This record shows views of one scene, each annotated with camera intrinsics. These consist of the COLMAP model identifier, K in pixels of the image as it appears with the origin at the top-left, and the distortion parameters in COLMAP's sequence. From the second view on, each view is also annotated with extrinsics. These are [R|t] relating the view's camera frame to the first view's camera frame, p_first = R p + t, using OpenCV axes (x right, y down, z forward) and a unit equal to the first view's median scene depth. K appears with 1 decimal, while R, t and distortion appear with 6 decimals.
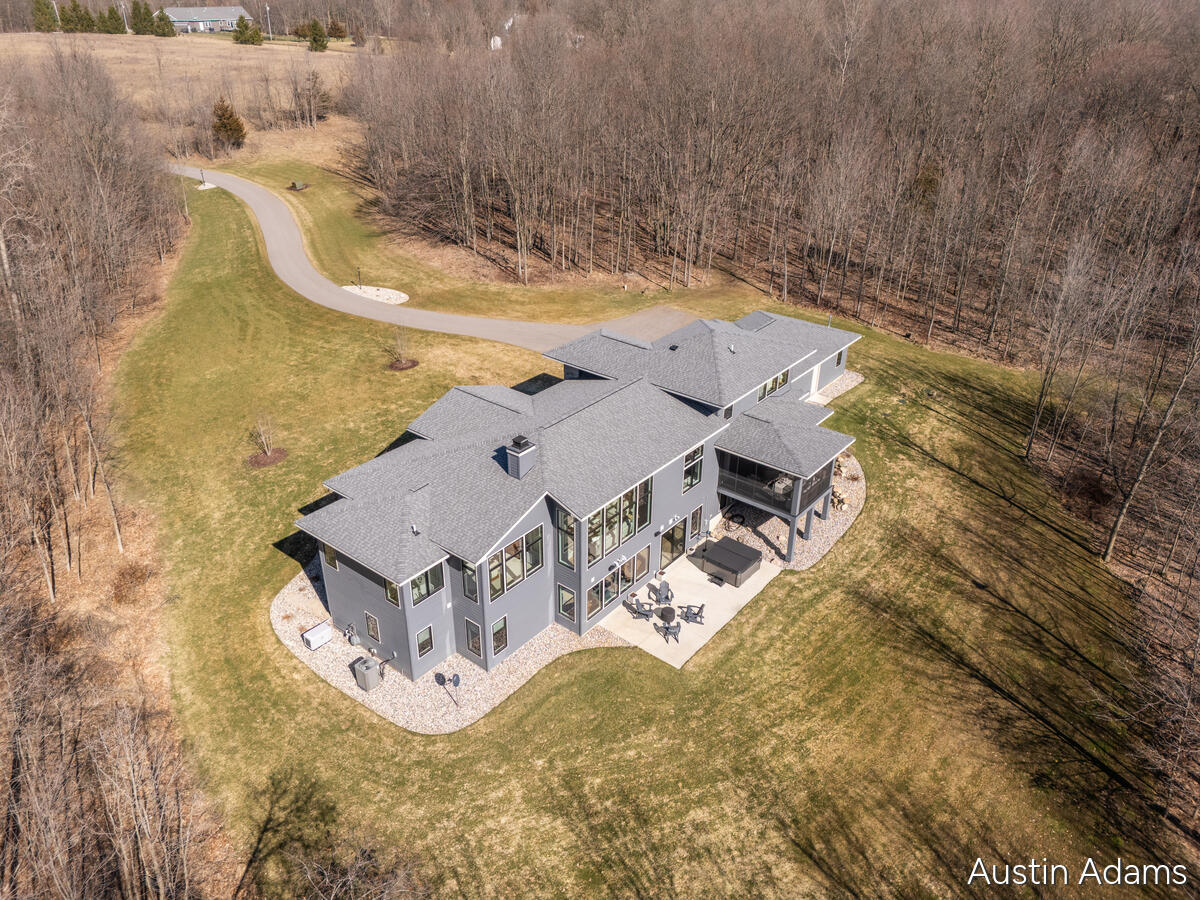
lens RADIAL K [[877.9, 0, 593.0], [0, 877.9, 448.4], [0, 0, 1]] dist [0.107579, -0.132262]
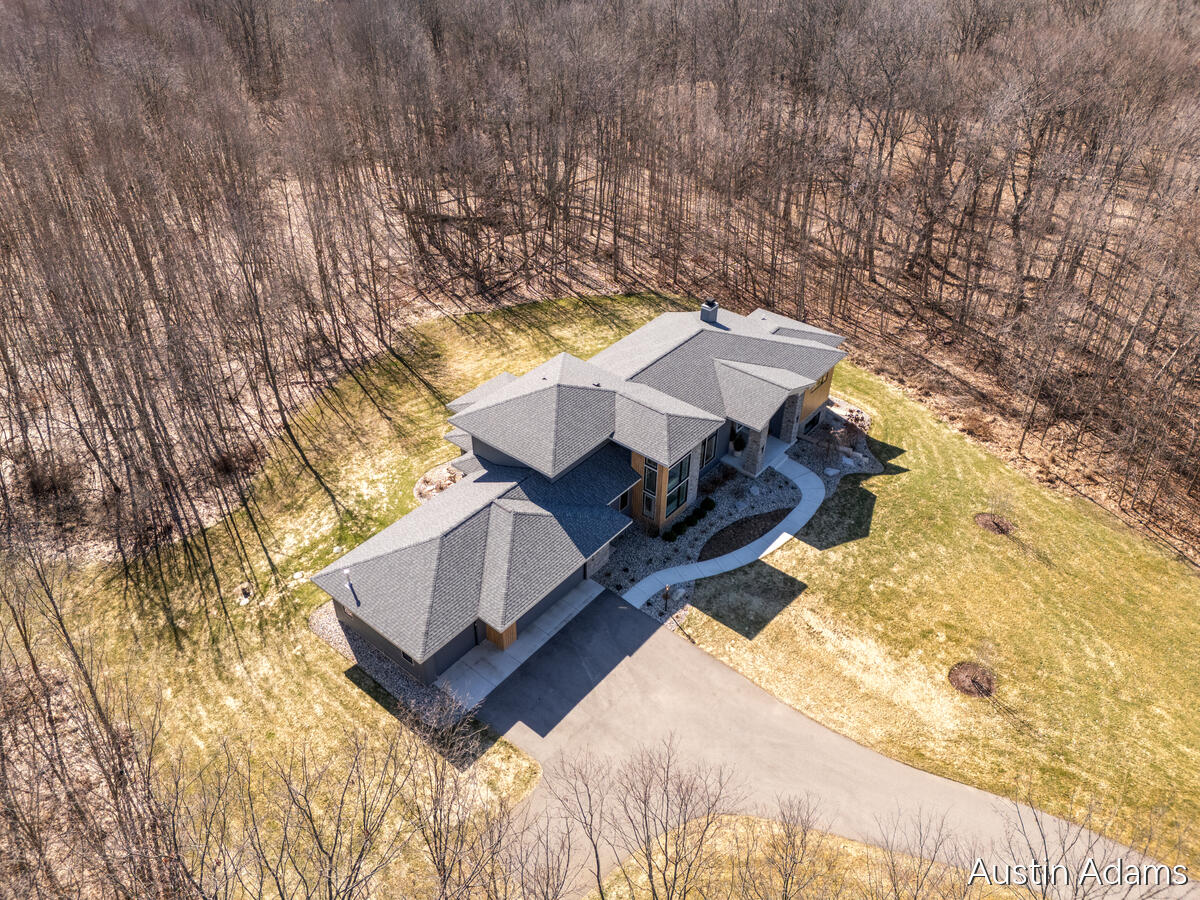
lens RADIAL K [[877.9, 0, 593.0], [0, 877.9, 448.4], [0, 0, 1]] dist [0.107579, -0.132262]
pose [[-0.999879, -0.014964, 0.004201, 0.072998], [-0.002552, 0.424711, 0.905325, -0.863385], [-0.015332, 0.905205, -0.424698, 1.263826]]
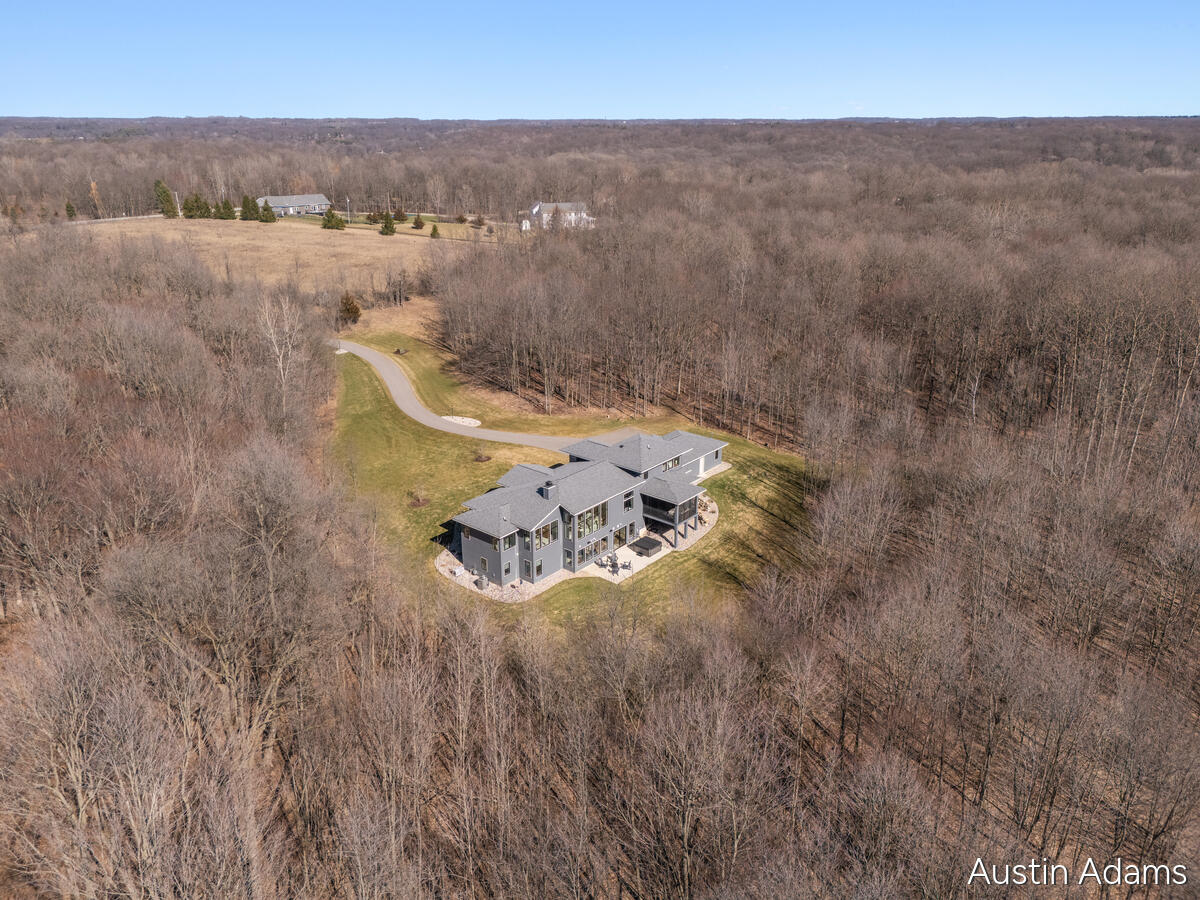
lens RADIAL K [[877.9, 0, 593.0], [0, 877.9, 448.4], [0, 0, 1]] dist [0.107579, -0.132262]
pose [[0.999803, 0.002072, -0.019731, 0.054278], [-0.004788, 0.990328, -0.138662, 0.150362], [0.019253, 0.138729, 0.990143, -0.893641]]
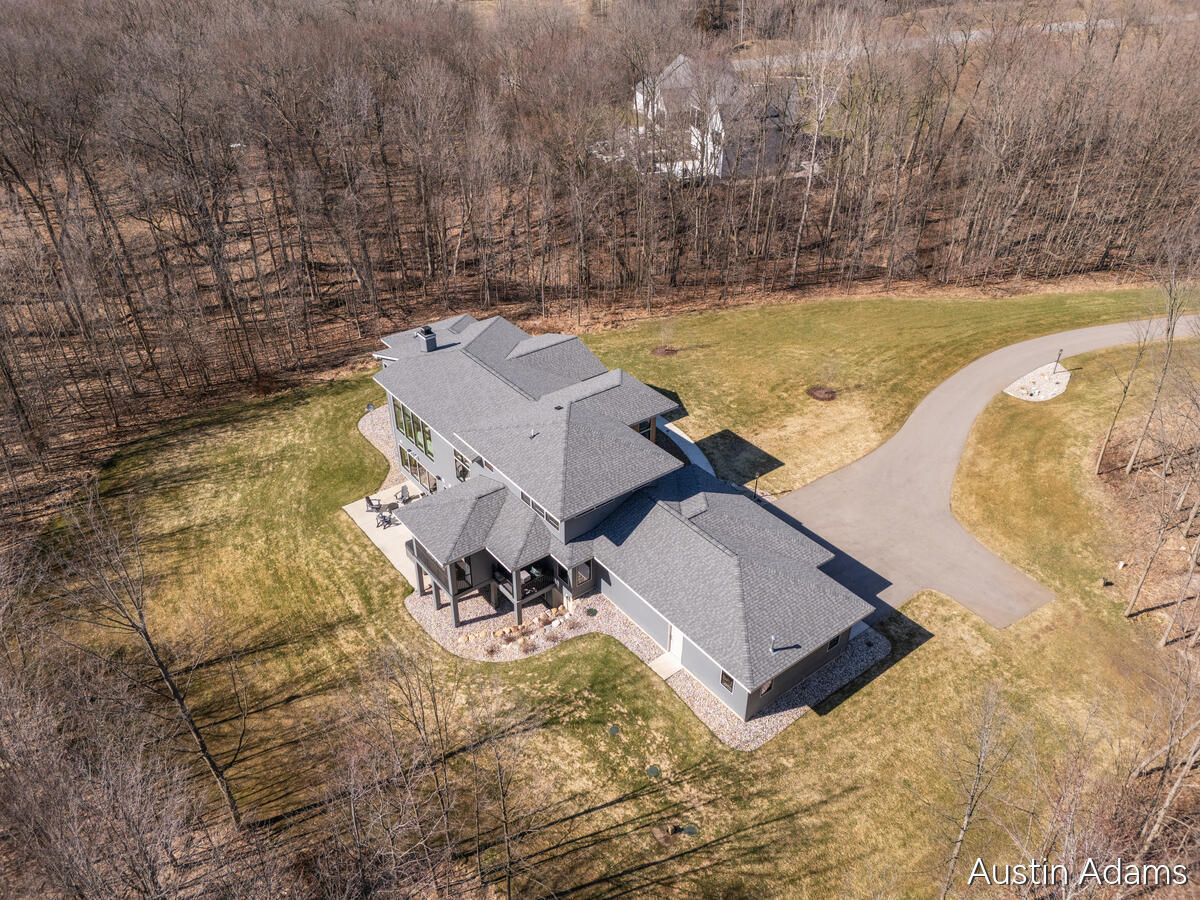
lens RADIAL K [[877.9, 0, 593.0], [0, 877.9, 448.4], [0, 0, 1]] dist [0.107579, -0.132262]
pose [[-0.232609, 0.525312, -0.818499, 0.767637], [-0.465033, 0.679071, 0.567985, -0.554834], [0.854188, 0.512747, 0.086330, 0.810289]]
